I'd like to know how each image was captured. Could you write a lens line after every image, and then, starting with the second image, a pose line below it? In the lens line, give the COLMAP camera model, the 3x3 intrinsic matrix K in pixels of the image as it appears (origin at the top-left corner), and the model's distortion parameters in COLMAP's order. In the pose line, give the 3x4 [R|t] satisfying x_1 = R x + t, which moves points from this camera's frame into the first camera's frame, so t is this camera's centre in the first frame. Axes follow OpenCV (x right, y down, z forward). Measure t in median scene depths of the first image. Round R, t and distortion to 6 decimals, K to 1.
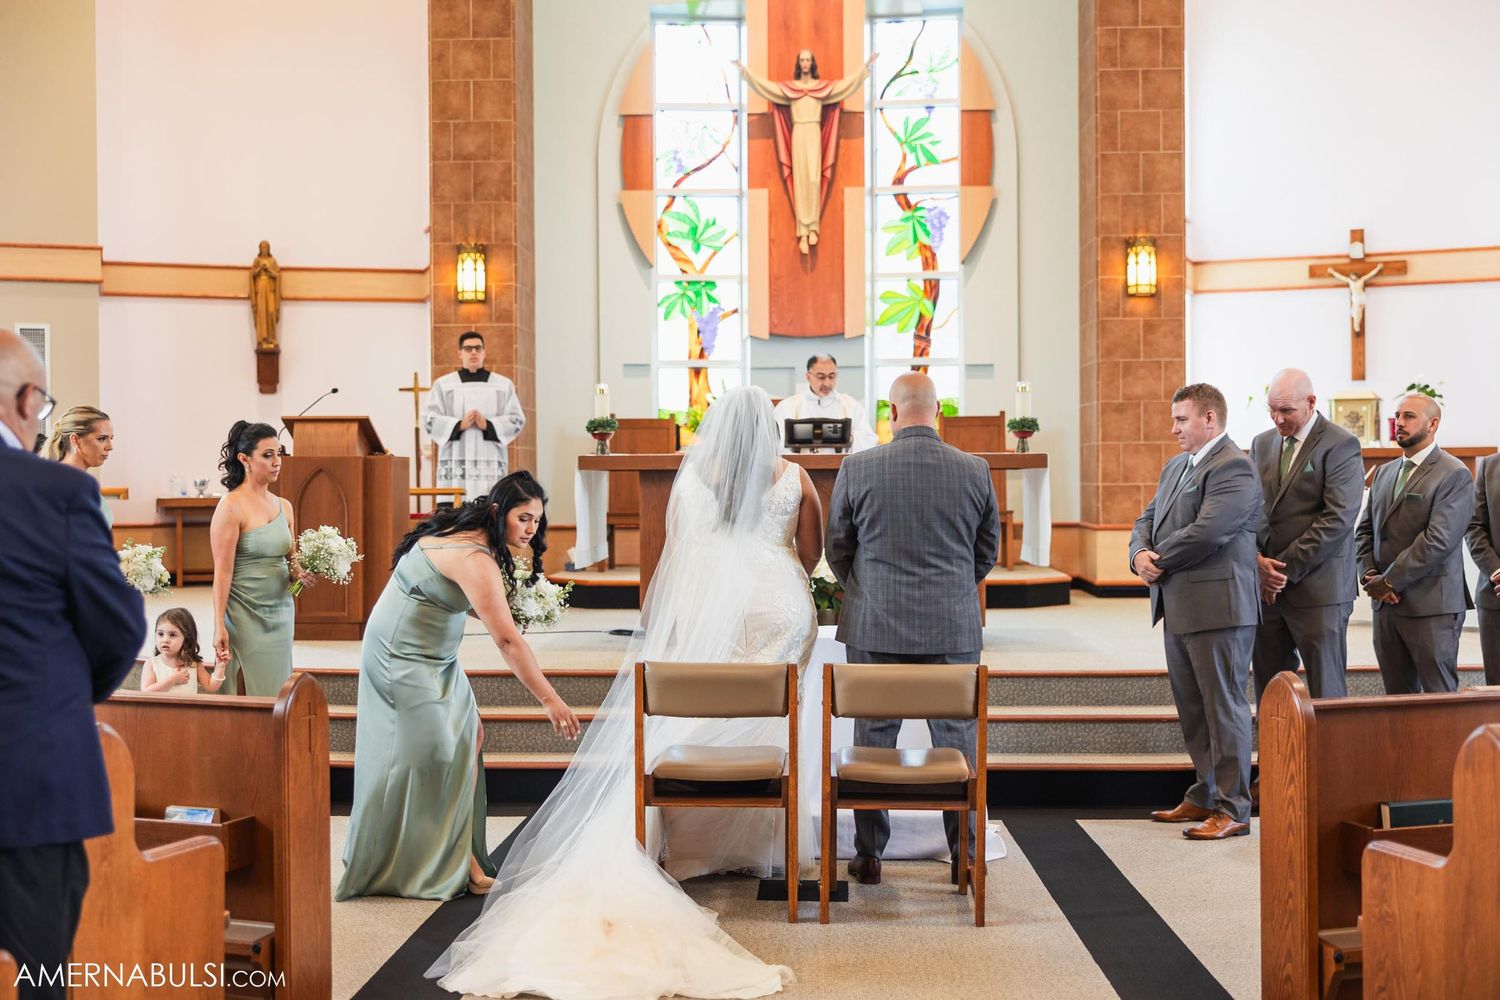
lens RADIAL K [[1793.4, 0, 750.0], [0, 1793.4, 500.0], [0, 0, 1]] dist [0.018893, 0.030026]
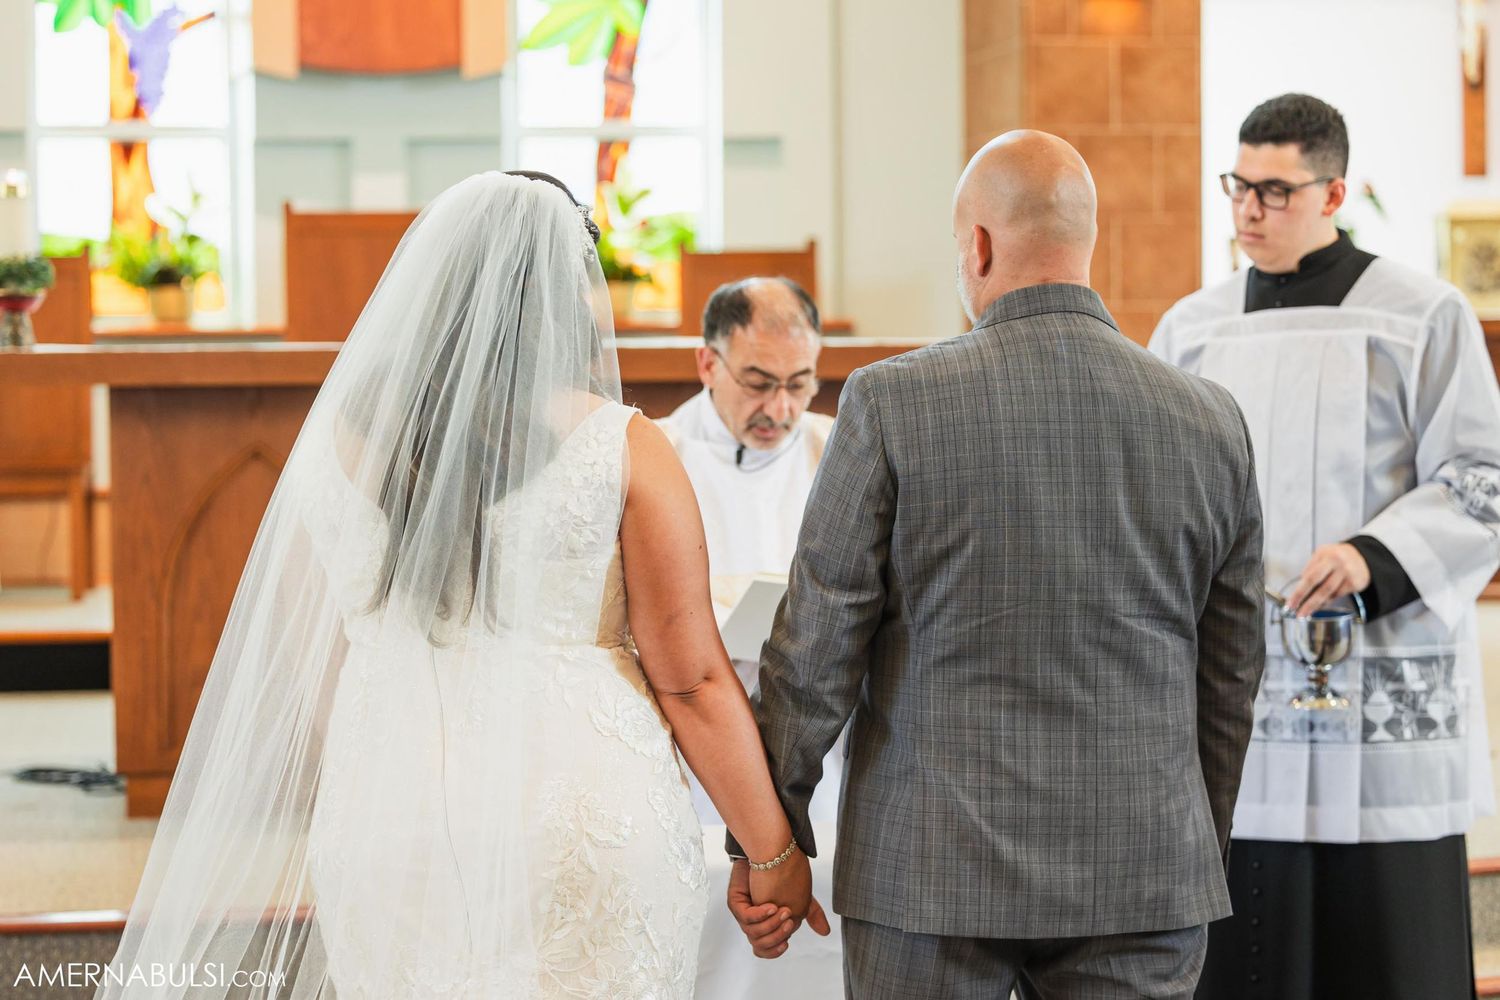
lens RADIAL K [[3237.0, 0, 750.0], [0, 3237.0, 500.0], [0, 0, 1]] dist [-0.014402, -0.510212]
pose [[0.977699, -0.014233, 0.209528, -0.050018], [0.007296, 0.999400, 0.033846, -0.010067], [-0.209885, -0.031562, 0.977217, 0.178063]]
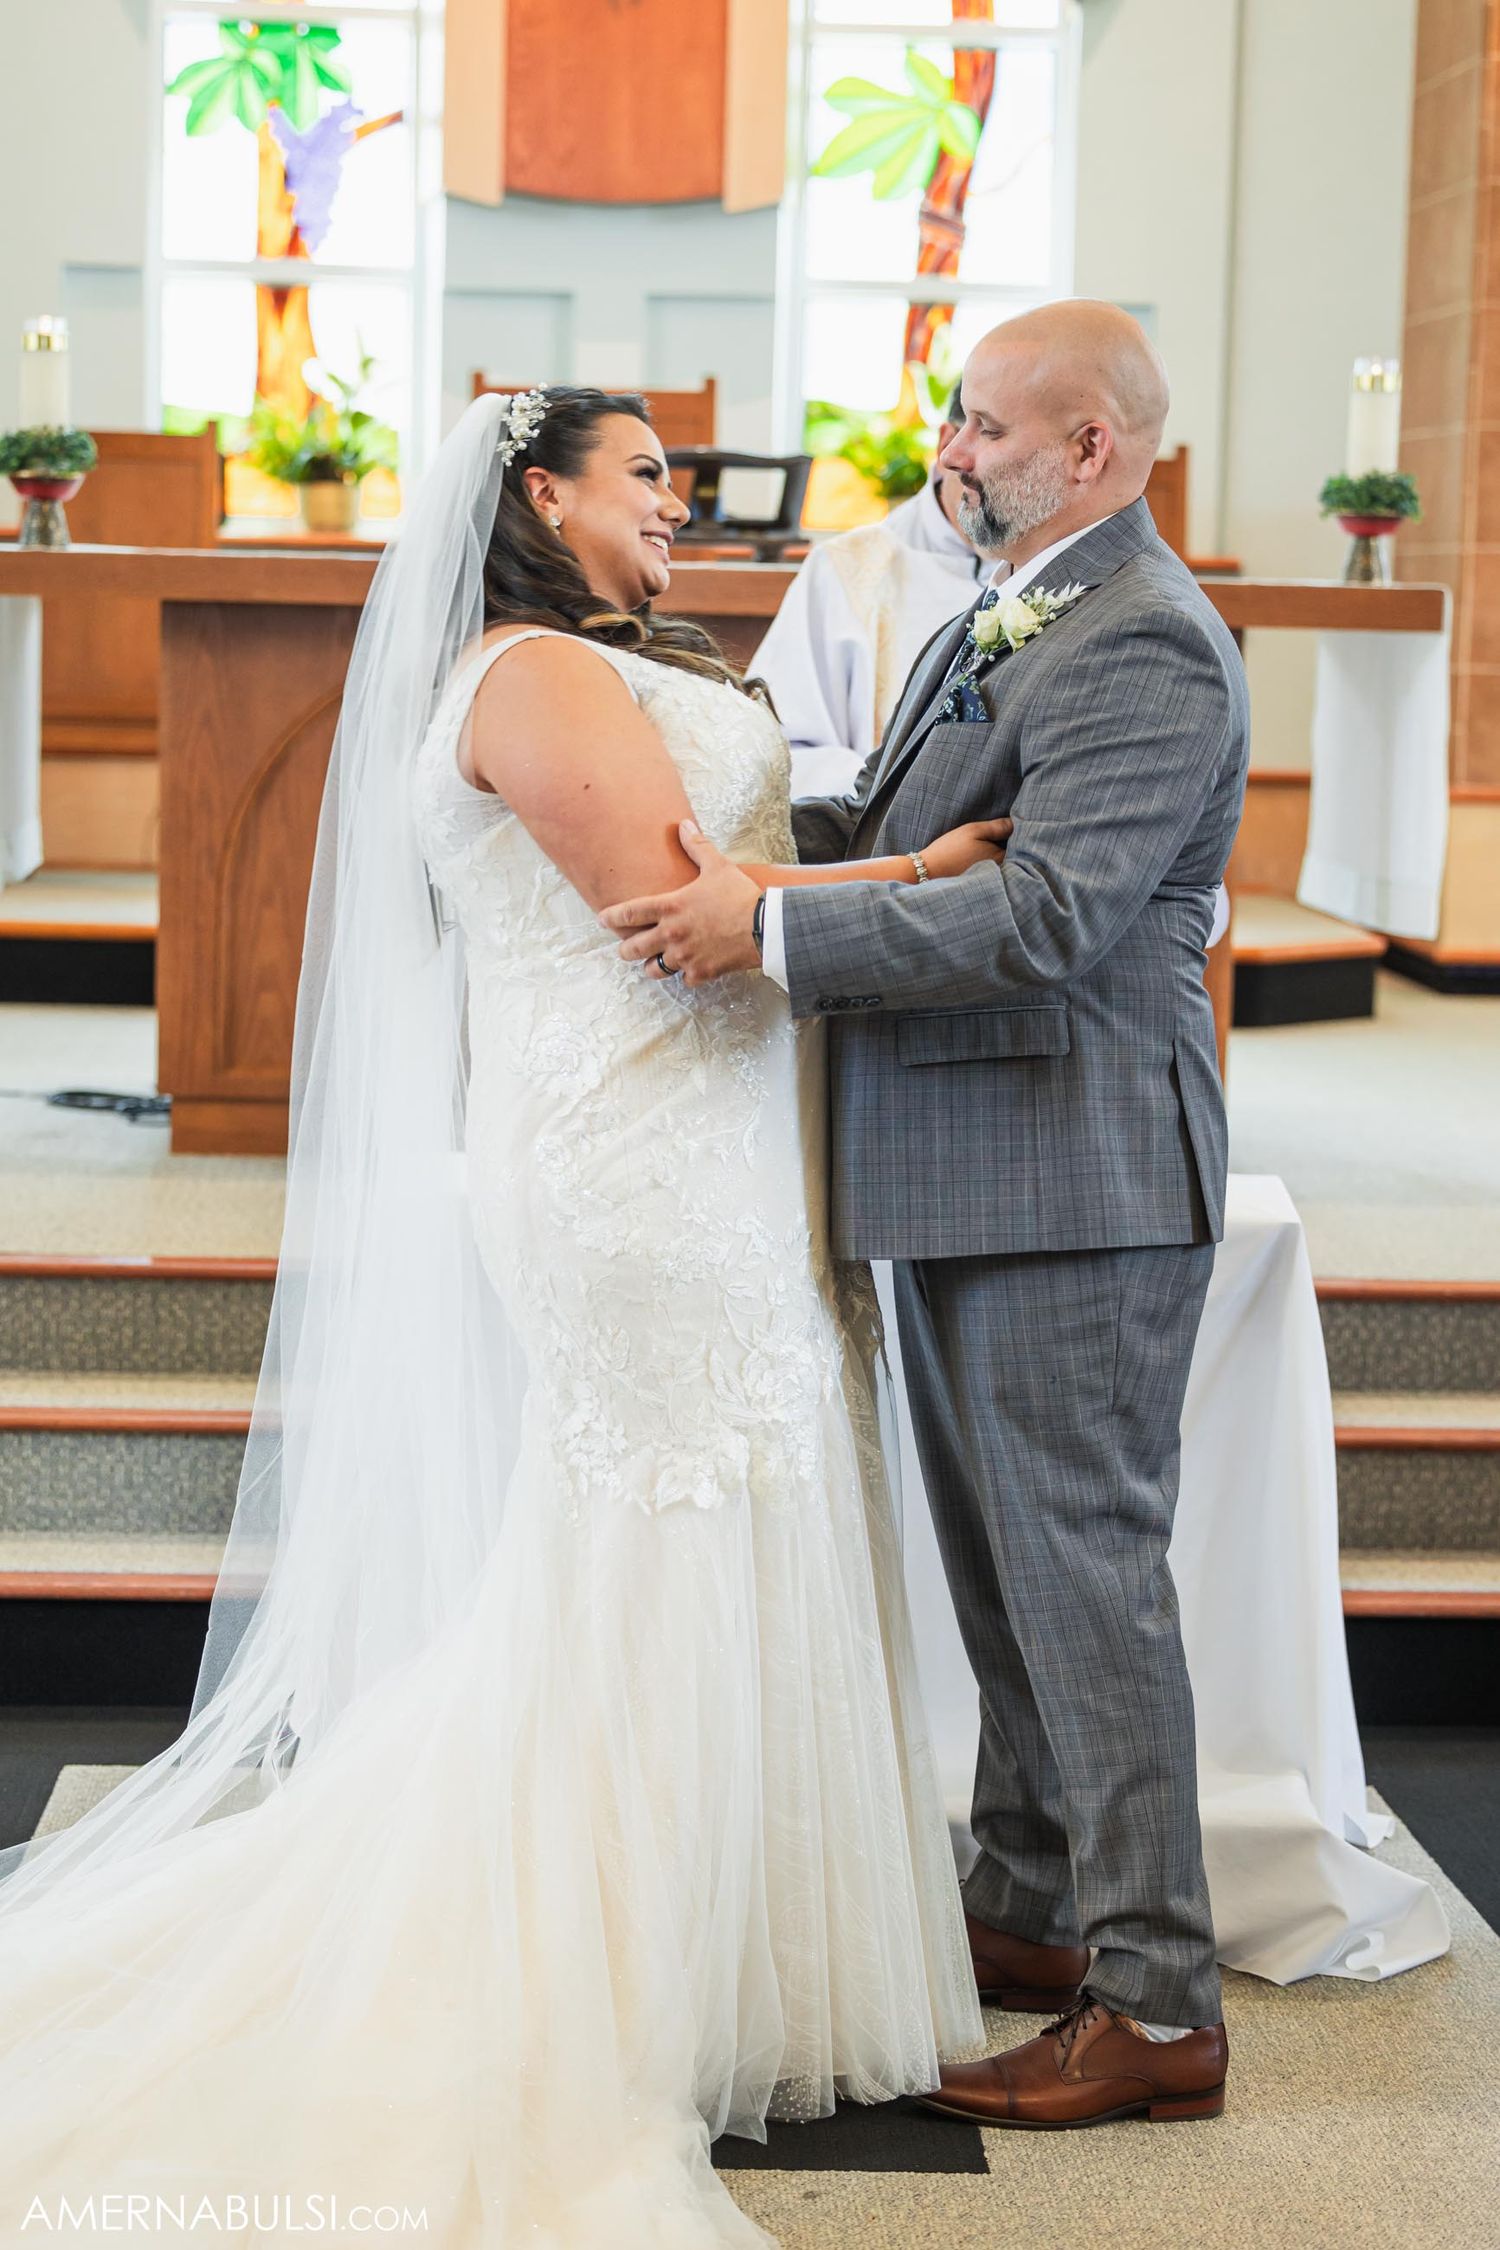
lens RADIAL K [[4556.1, 0, 750.0], [0, 4556.1, 1125.0], [0, 0, 1]] dist [0.020762, -0.144490]
pose [[0.994770, 0.018944, 0.100372, -0.025702], [-0.029267, 0.994313, 0.102396, -0.006881], [-0.097861, -0.104798, 0.989667, 0.129743]]
